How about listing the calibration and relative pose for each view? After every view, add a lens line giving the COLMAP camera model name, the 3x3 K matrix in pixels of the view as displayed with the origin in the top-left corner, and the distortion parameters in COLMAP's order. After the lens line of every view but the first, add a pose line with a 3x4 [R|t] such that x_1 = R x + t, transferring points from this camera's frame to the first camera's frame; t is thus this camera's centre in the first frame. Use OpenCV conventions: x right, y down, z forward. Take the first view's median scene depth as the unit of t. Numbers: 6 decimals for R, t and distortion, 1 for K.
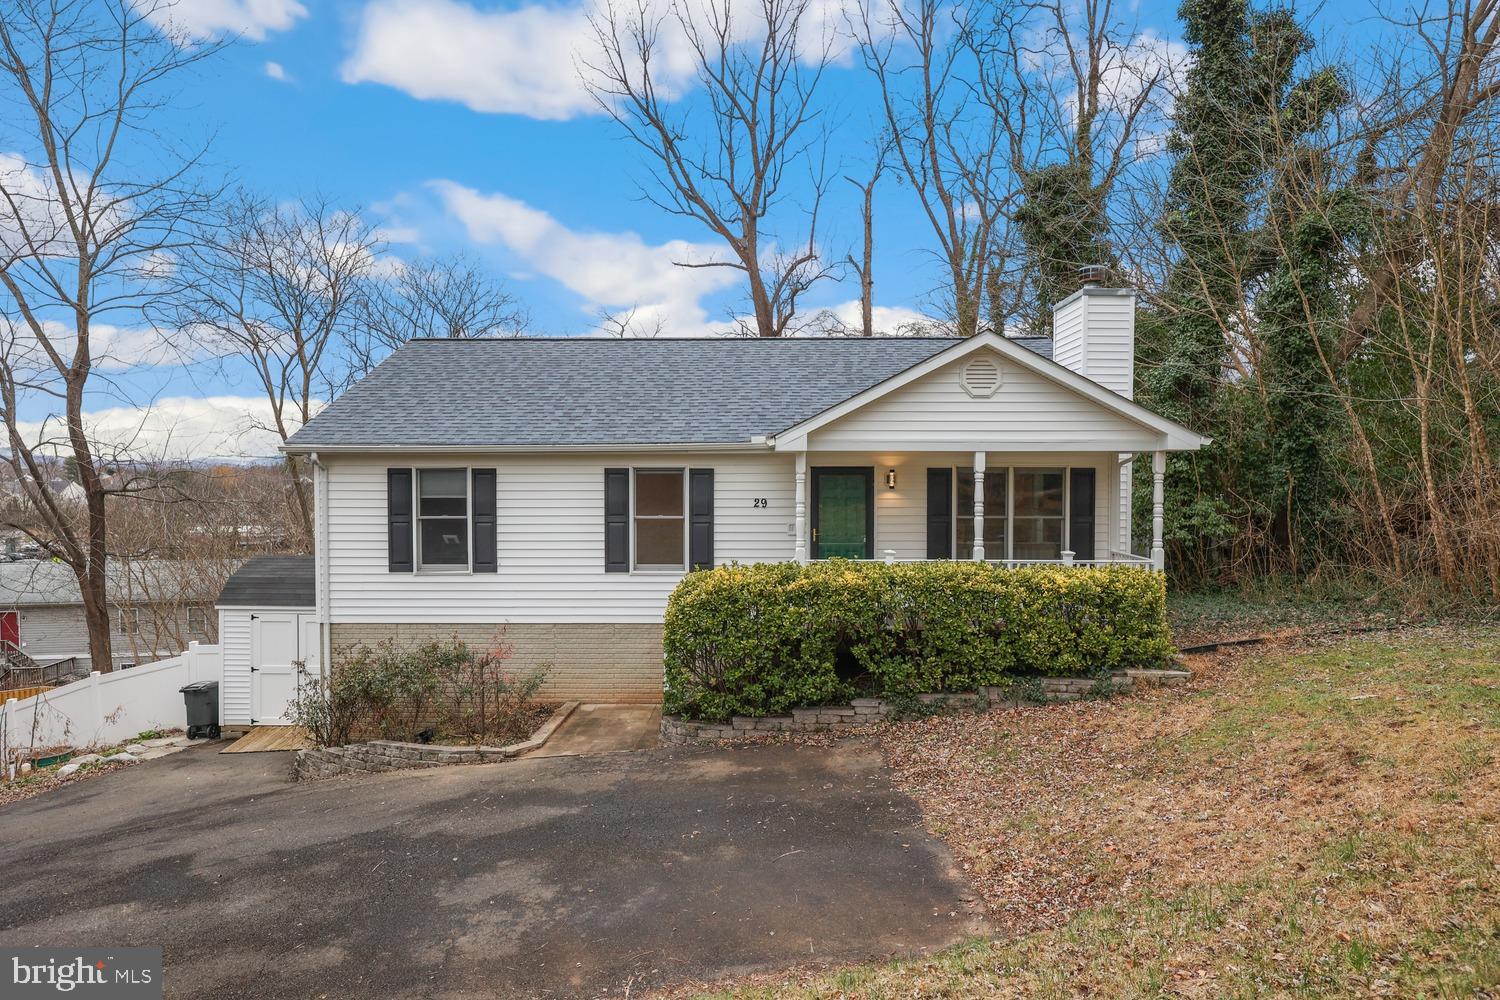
lens RADIAL K [[856.8, 0, 760.4], [0, 856.8, 491.9], [0, 0, 1]] dist [-0.007153, -0.002549]
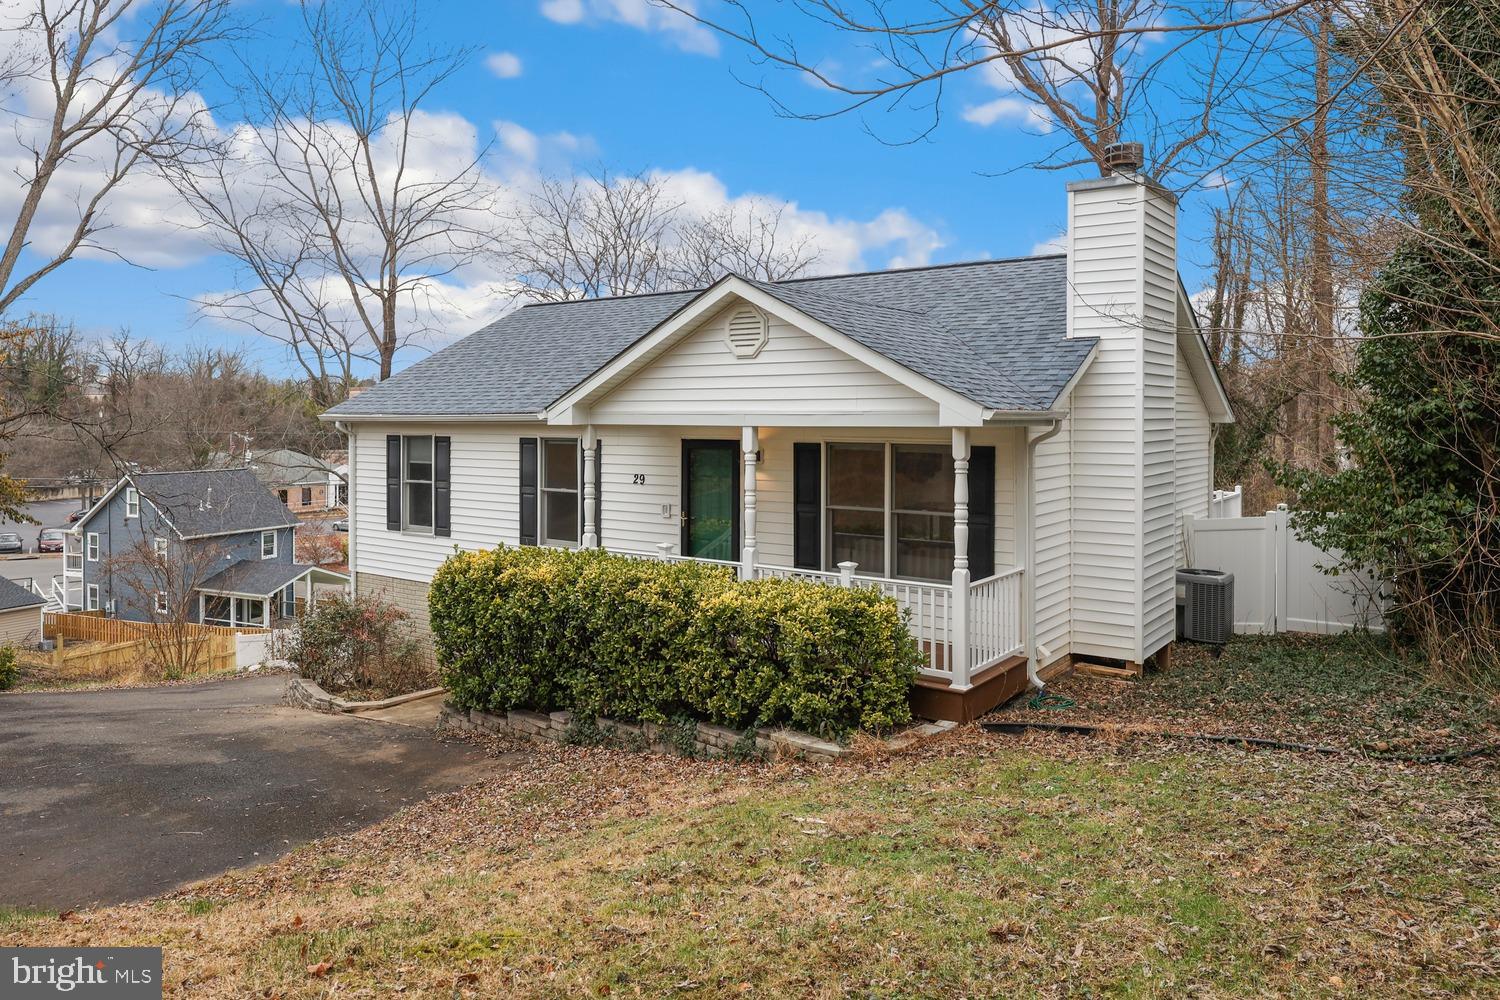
lens RADIAL K [[1022.1, 0, 738.5], [0, 1022.1, 405.1], [0, 0, 1]] dist [0.019447, 0.000897]
pose [[0.808309, -0.005112, -0.588736, 0.704949], [-0.015498, 0.999431, -0.029955, -0.033214], [0.588555, 0.033337, 0.807770, 0.203163]]
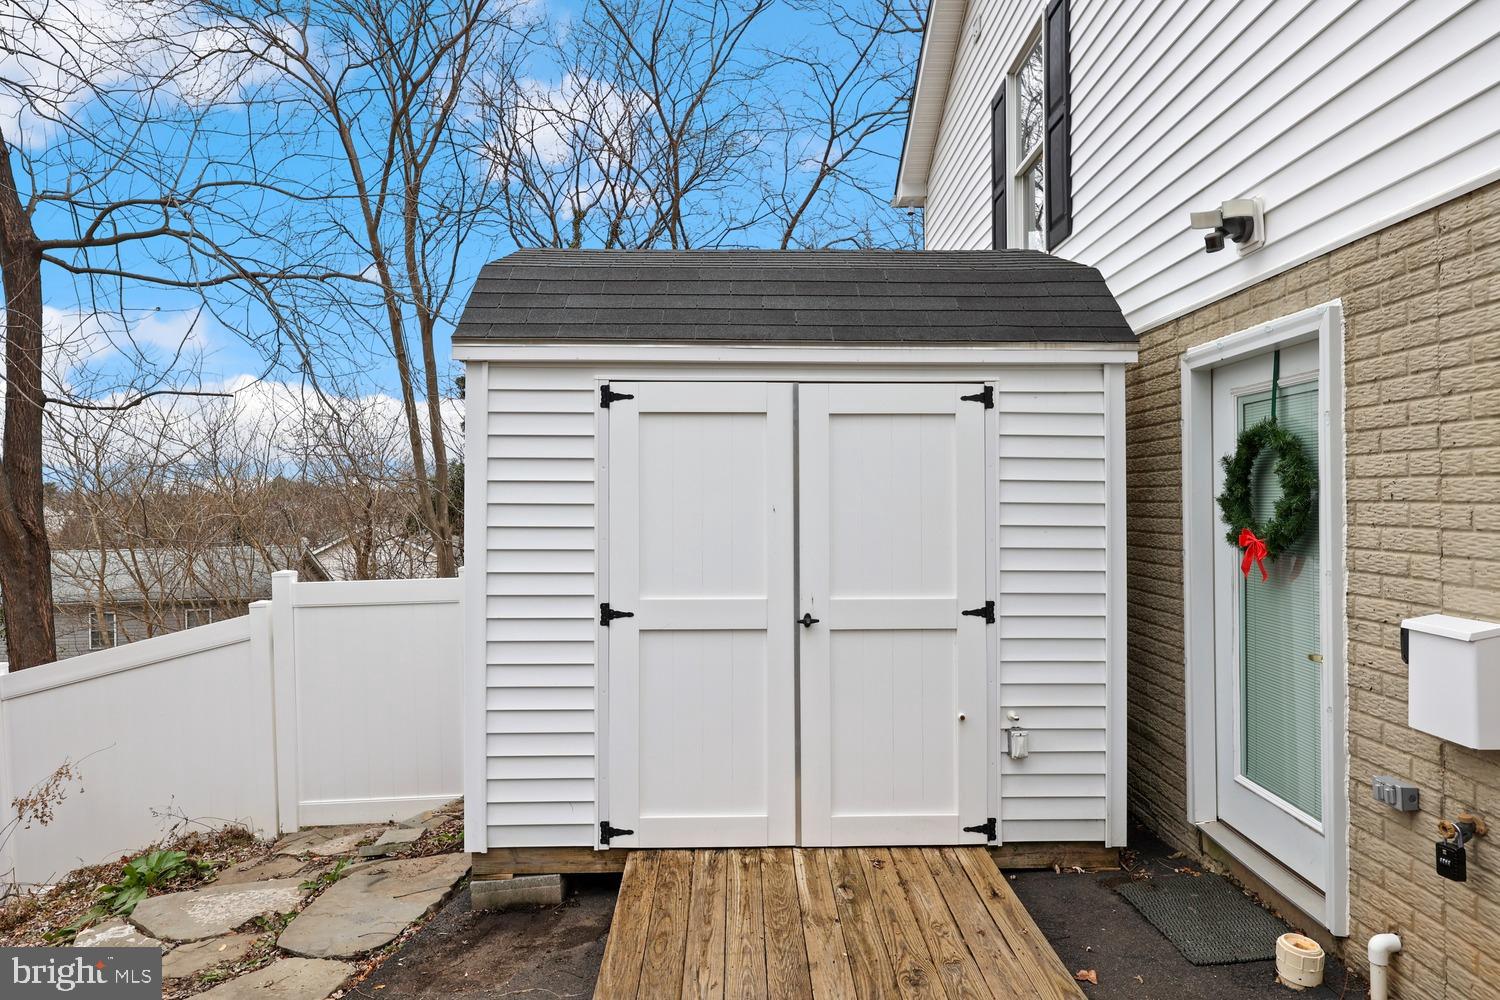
lens RADIAL K [[856.8, 0, 746.9], [0, 856.8, 500.2], [0, 0, 1]] dist [-0.007153, -0.002549]
pose [[0.999896, -0.011711, 0.008381, -0.674345], [0.011940, 0.999543, -0.027771, 0.221999], [-0.008051, 0.027868, 0.999579, 0.917246]]
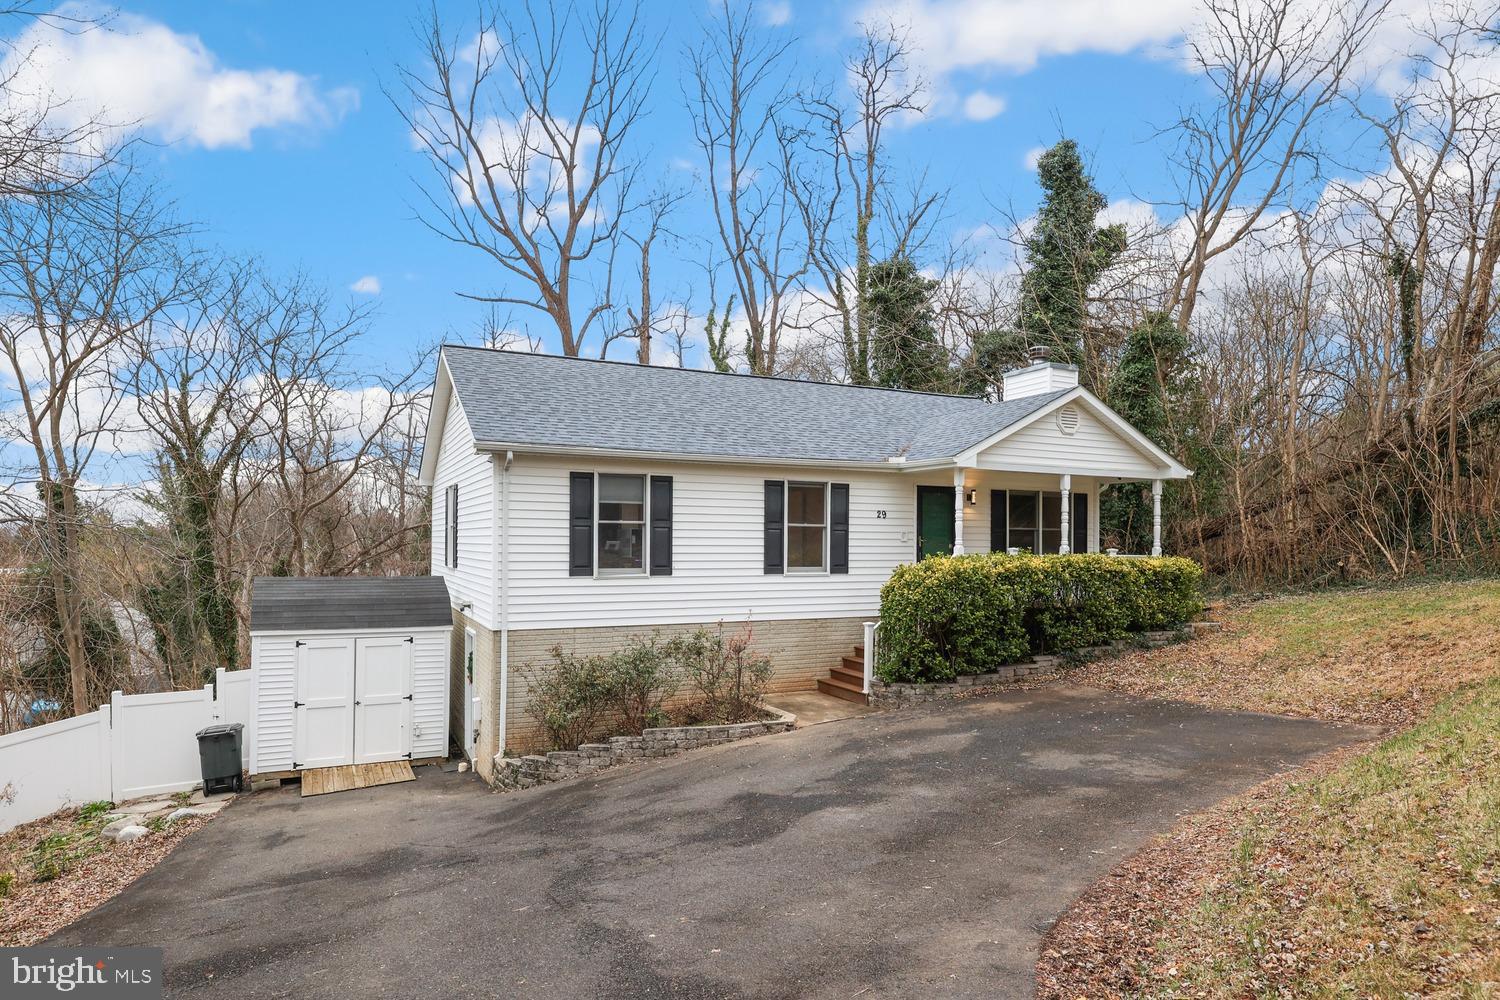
lens RADIAL K [[856.8, 0, 756.0], [0, 856.8, 542.5], [0, 0, 1]] dist [-0.007153, -0.002549]
pose [[0.890742, 0.005035, 0.454481, -0.695493], [0.001050, 0.999913, -0.013137, 0.067744], [-0.454508, 0.012179, 0.890660, 0.019099]]
